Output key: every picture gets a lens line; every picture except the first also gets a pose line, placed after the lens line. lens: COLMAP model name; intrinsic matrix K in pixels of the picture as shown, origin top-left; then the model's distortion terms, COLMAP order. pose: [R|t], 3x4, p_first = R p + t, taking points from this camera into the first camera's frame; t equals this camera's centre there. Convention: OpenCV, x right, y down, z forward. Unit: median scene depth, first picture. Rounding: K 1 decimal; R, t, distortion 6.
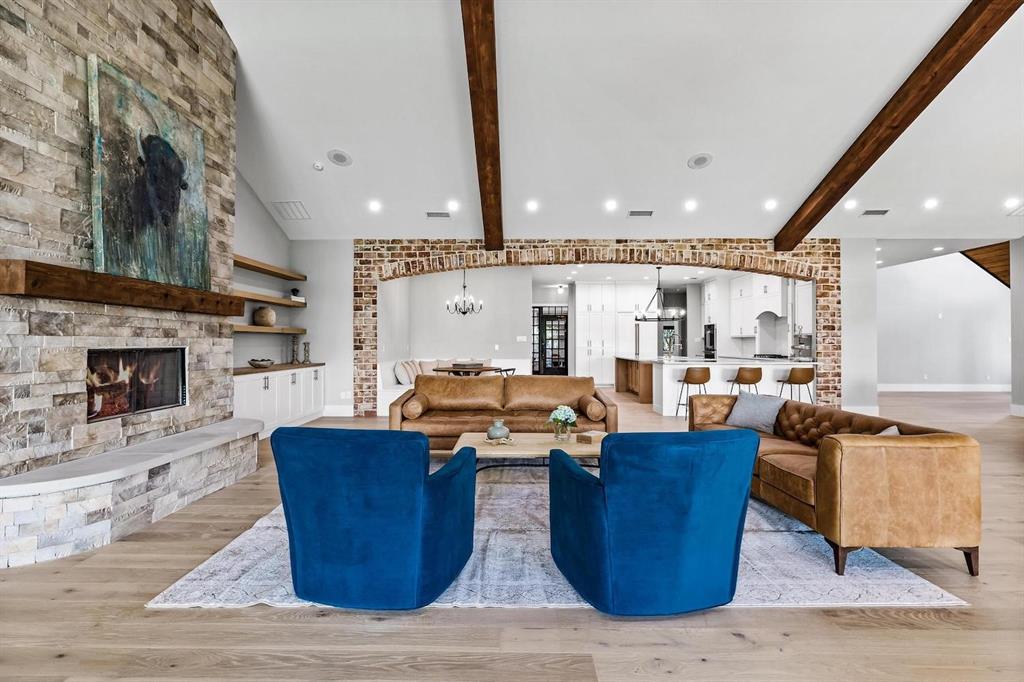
lens RADIAL K [[505.0, 0, 511.7], [0, 505.0, 335.6], [0, 0, 1]] dist [-0.002391, -0.000151]
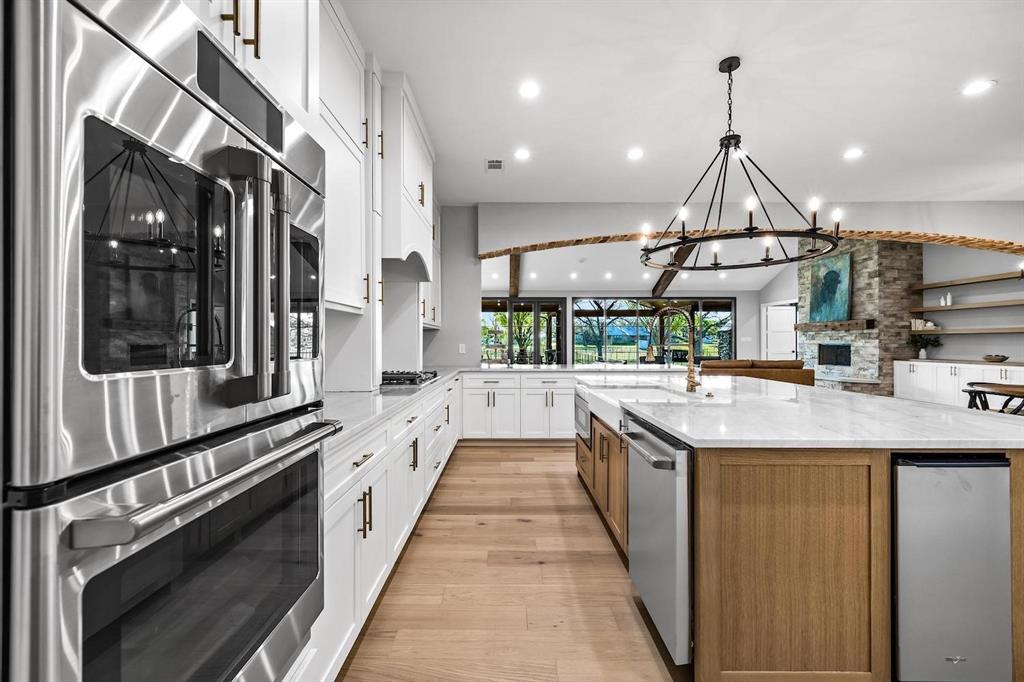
lens RADIAL K [[437.0, 0, 506.1], [0, 437.0, 343.3], [0, 0, 1]] dist [-0.000395, -0.000121]
pose [[-0.999989, -0.004629, 0.000049, 1.122940], [-0.004629, 0.999873, -0.015253, 0.066491], [0.000021, -0.015253, -0.999884, 3.387673]]
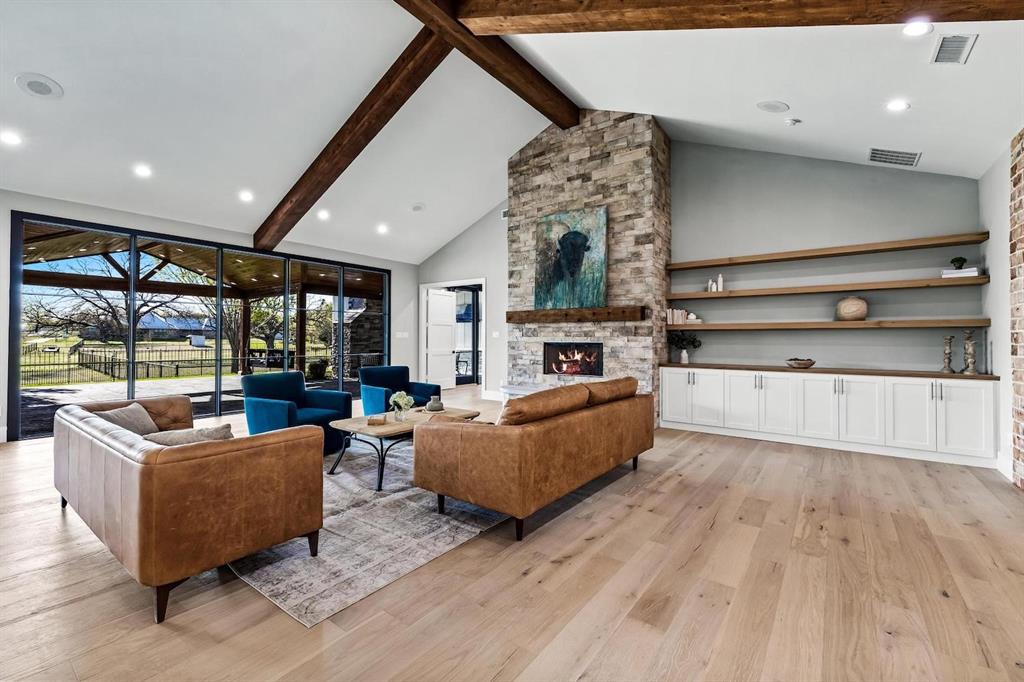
lens RADIAL K [[437.0, 0, 504.8], [0, 437.0, 340.8], [0, 0, 1]] dist [-0.000395, -0.000121]
pose [[-0.606184, -0.007142, -0.795293, 0.735671], [0.004160, 0.999918, -0.012151, 0.036265], [0.795314, -0.010674, -0.606104, 1.739398]]
